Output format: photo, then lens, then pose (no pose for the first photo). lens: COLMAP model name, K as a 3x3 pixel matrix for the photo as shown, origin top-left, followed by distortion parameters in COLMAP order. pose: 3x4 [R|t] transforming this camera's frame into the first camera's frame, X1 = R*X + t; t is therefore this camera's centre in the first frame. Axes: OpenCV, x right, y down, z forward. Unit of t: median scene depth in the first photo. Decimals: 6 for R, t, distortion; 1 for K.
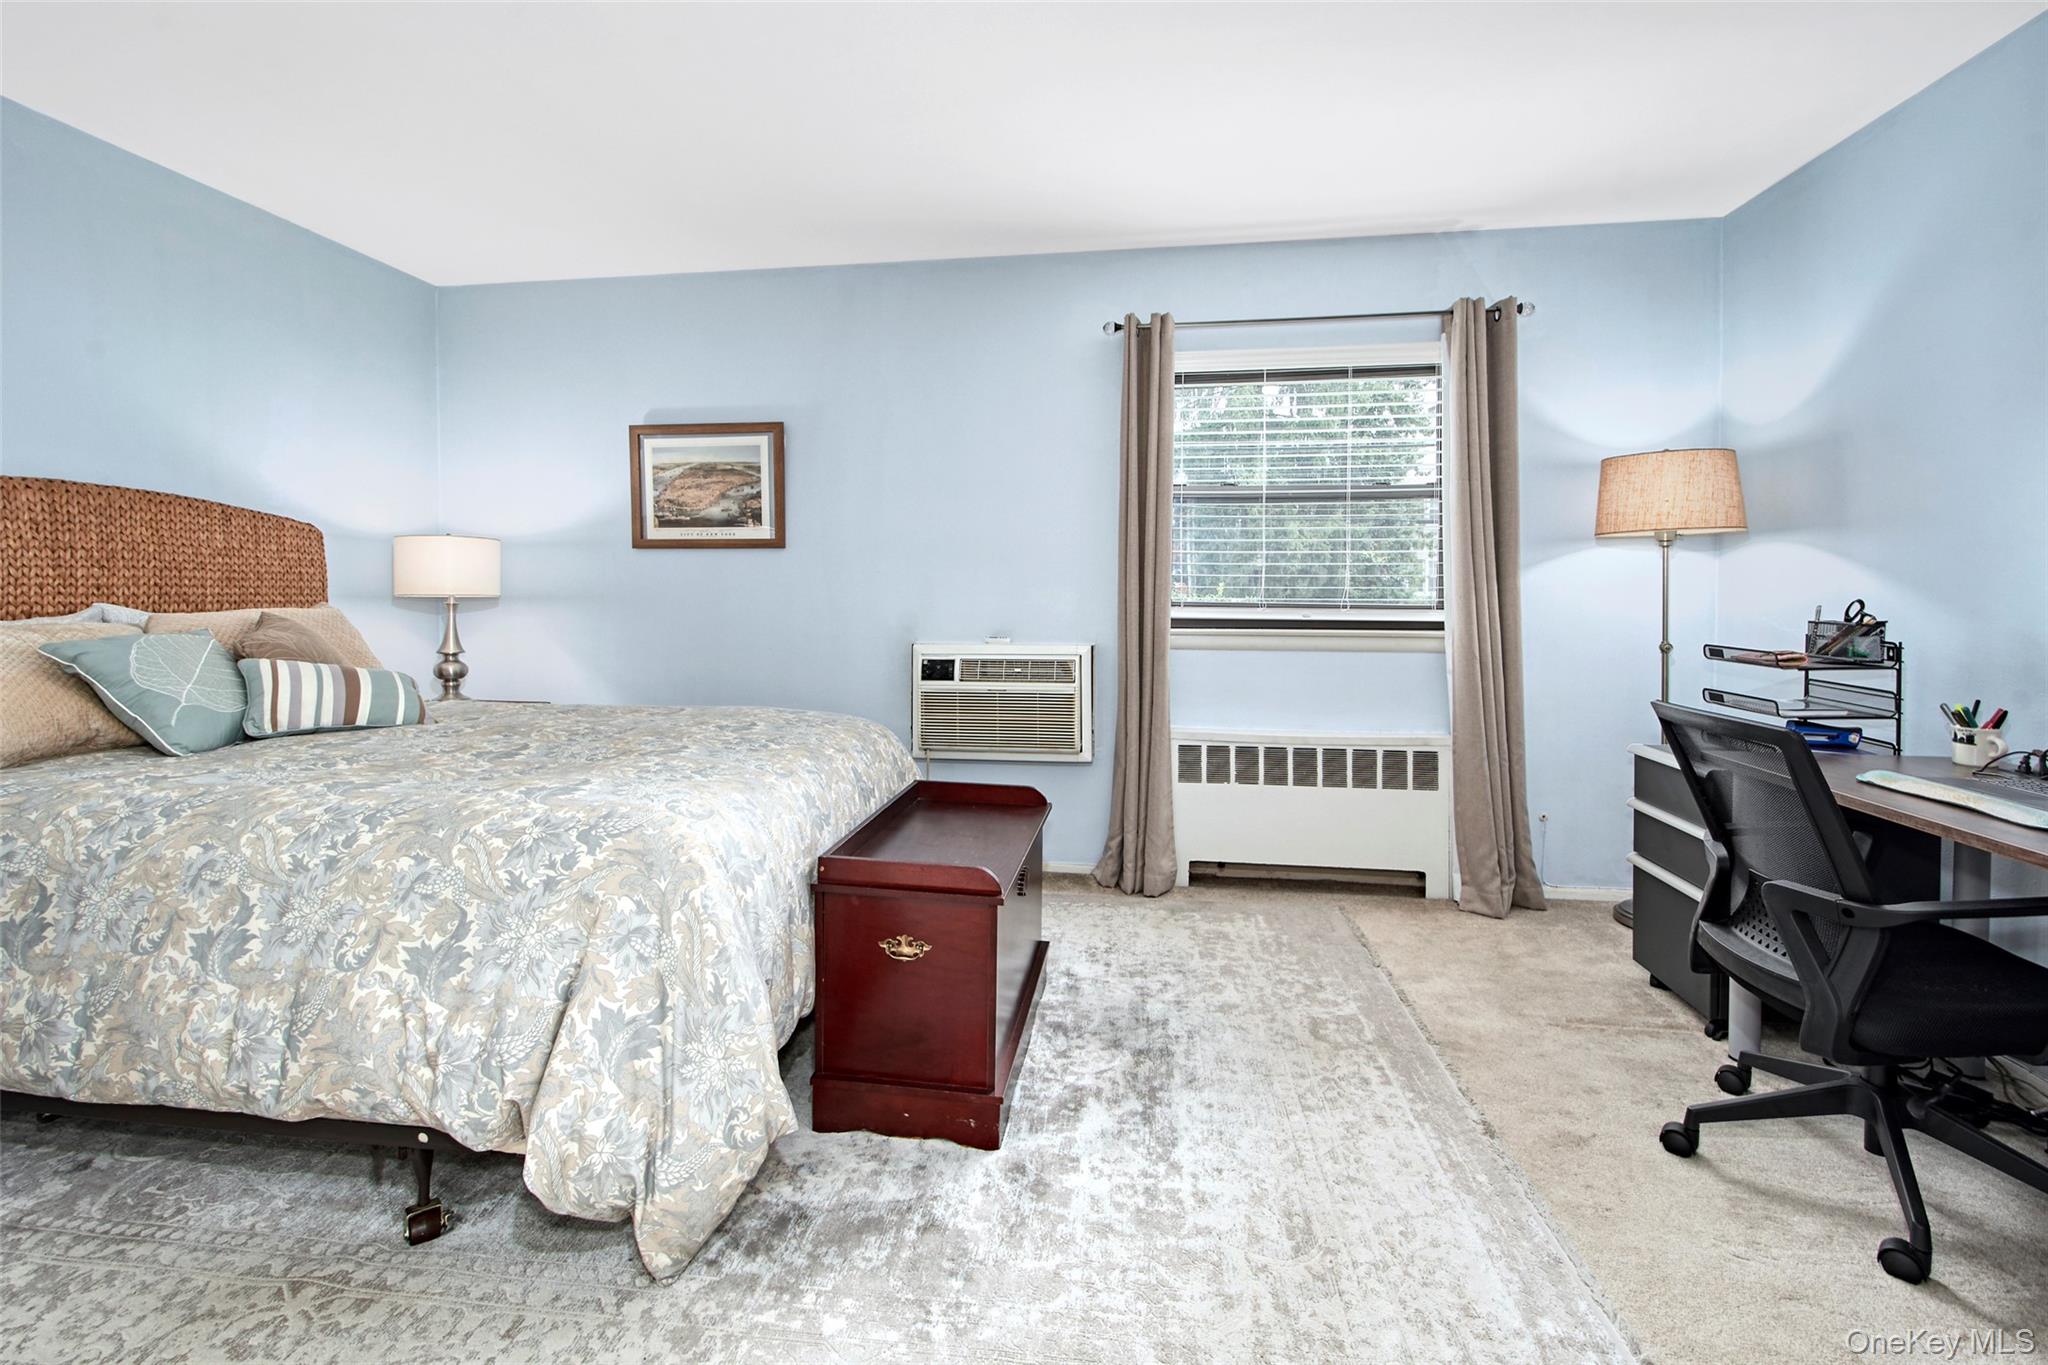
lens RADIAL K [[916.2, 0, 1036.7], [0, 916.2, 610.9], [0, 0, 1]] dist [0.000677, -0.002744]
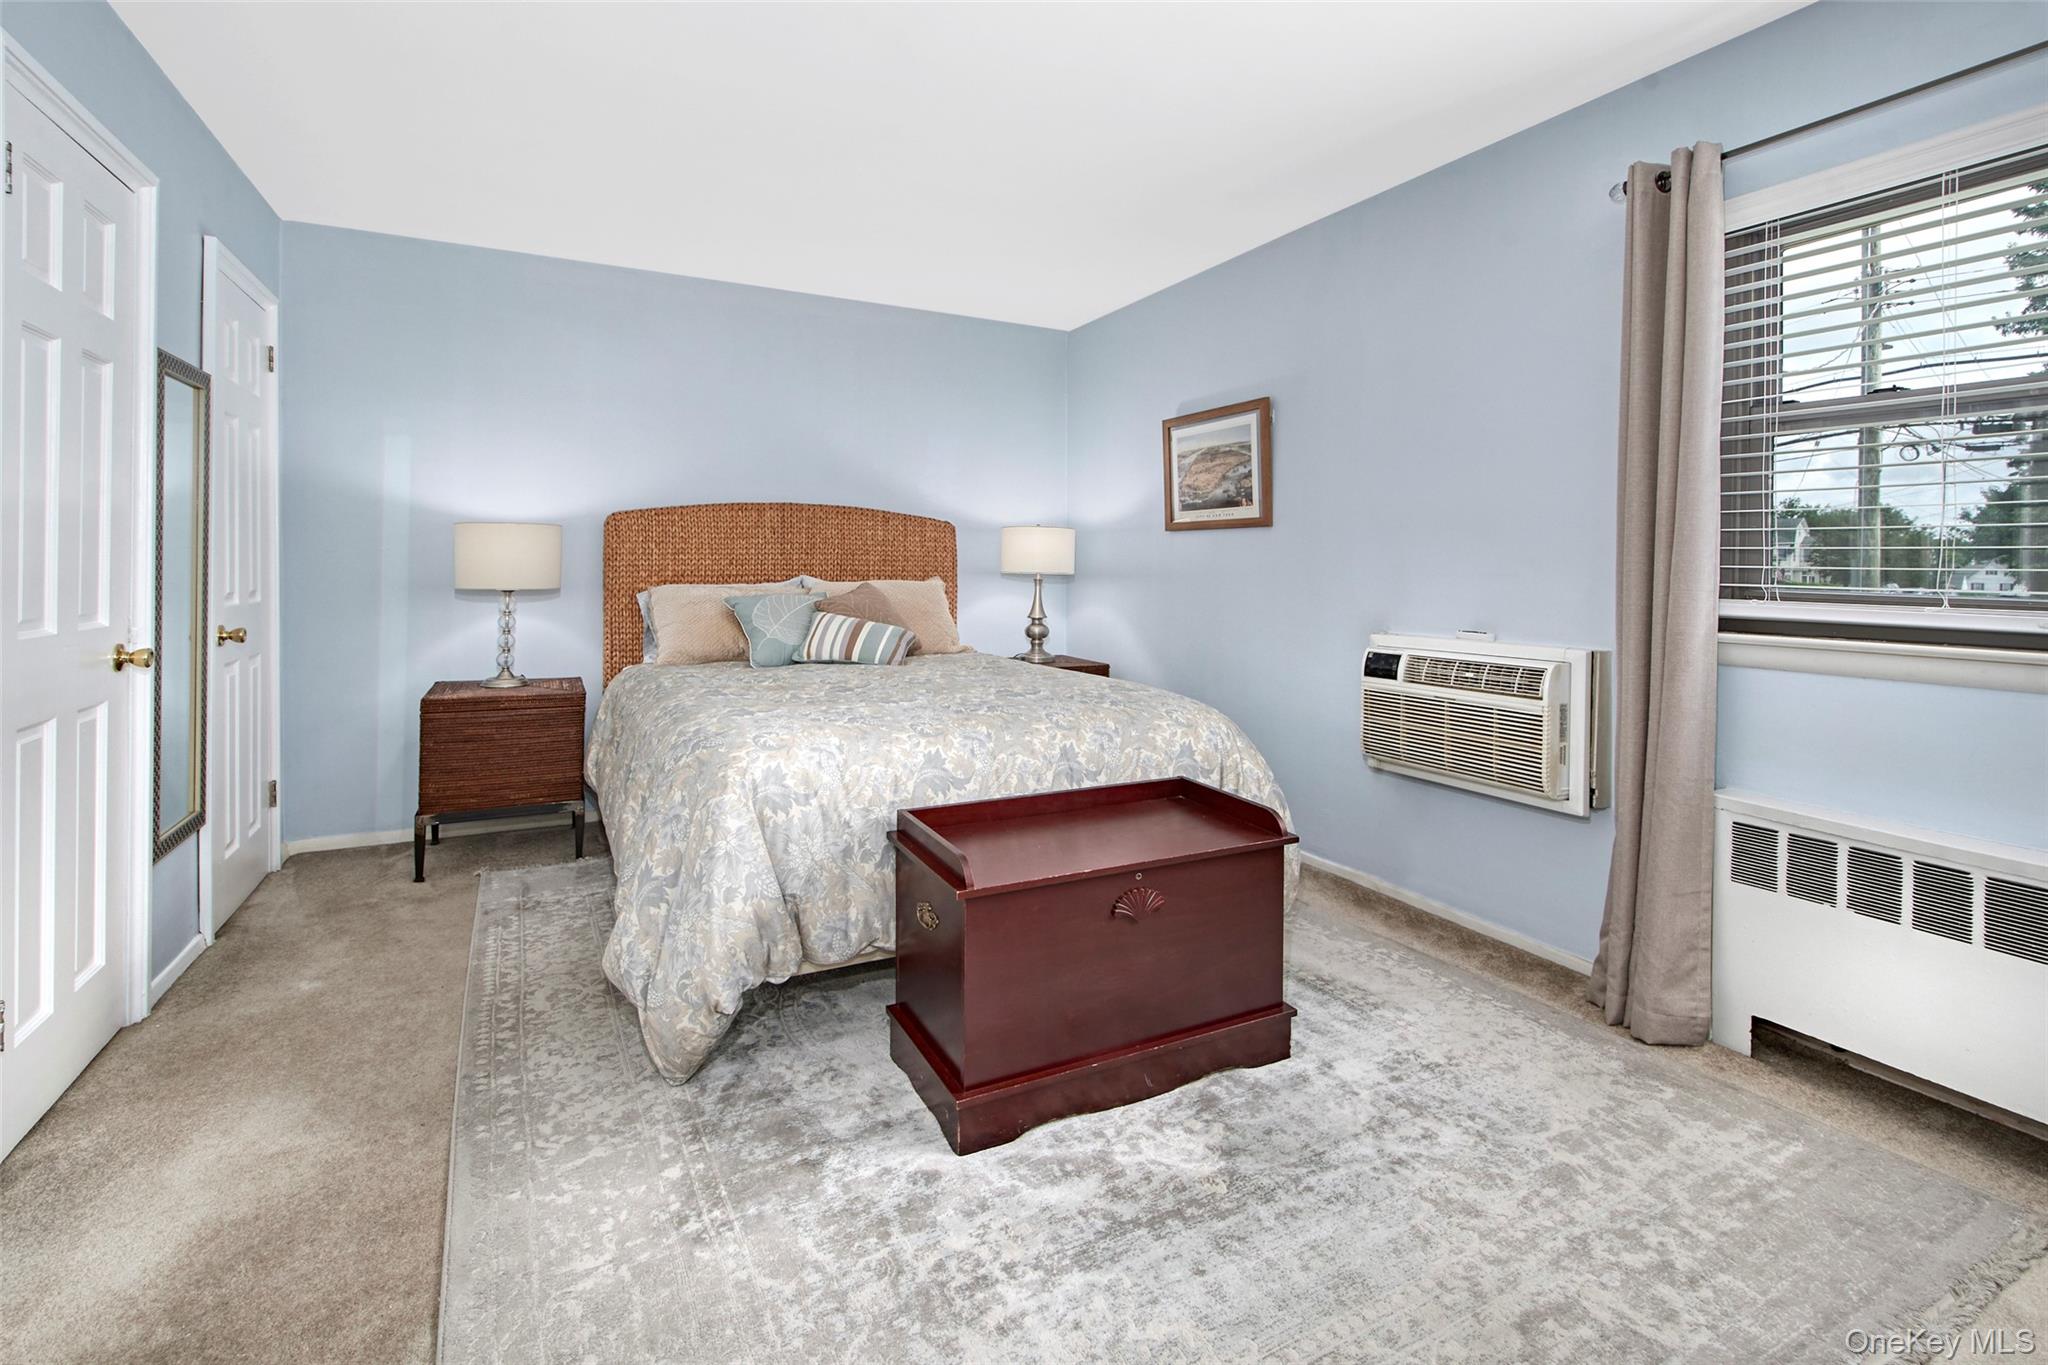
lens RADIAL K [[916.2, 0, 1023.6], [0, 916.2, 571.2], [0, 0, 1]] dist [0.000677, -0.002744]
pose [[0.578233, 0.006290, -0.815848, 0.389184], [-0.023086, 0.999696, -0.008655, -0.007396], [0.815545, 0.023839, 0.578202, 0.246235]]
